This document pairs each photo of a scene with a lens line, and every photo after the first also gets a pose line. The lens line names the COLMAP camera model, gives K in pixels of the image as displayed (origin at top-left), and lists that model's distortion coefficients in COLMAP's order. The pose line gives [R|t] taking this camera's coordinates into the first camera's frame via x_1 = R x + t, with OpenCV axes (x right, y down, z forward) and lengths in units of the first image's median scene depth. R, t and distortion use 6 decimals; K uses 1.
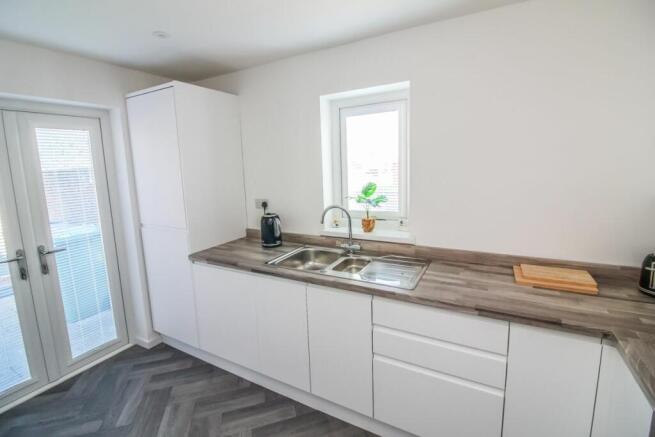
lens RADIAL K [[304.6, 0, 324.4], [0, 304.6, 208.8], [0, 0, 1]] dist [-0.002513, -0.000851]
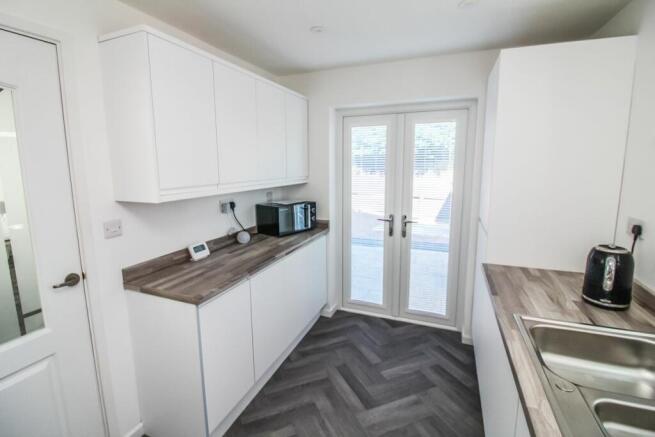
lens RADIAL K [[304.6, 0, 324.4], [0, 304.6, 208.8], [0, 0, 1]] dist [-0.002513, -0.000851]
pose [[0.131765, 0.183431, -0.974162, 0.288381], [-0.144152, 0.975829, 0.164247, -0.069233], [0.980744, 0.118786, 0.155022, 0.437252]]
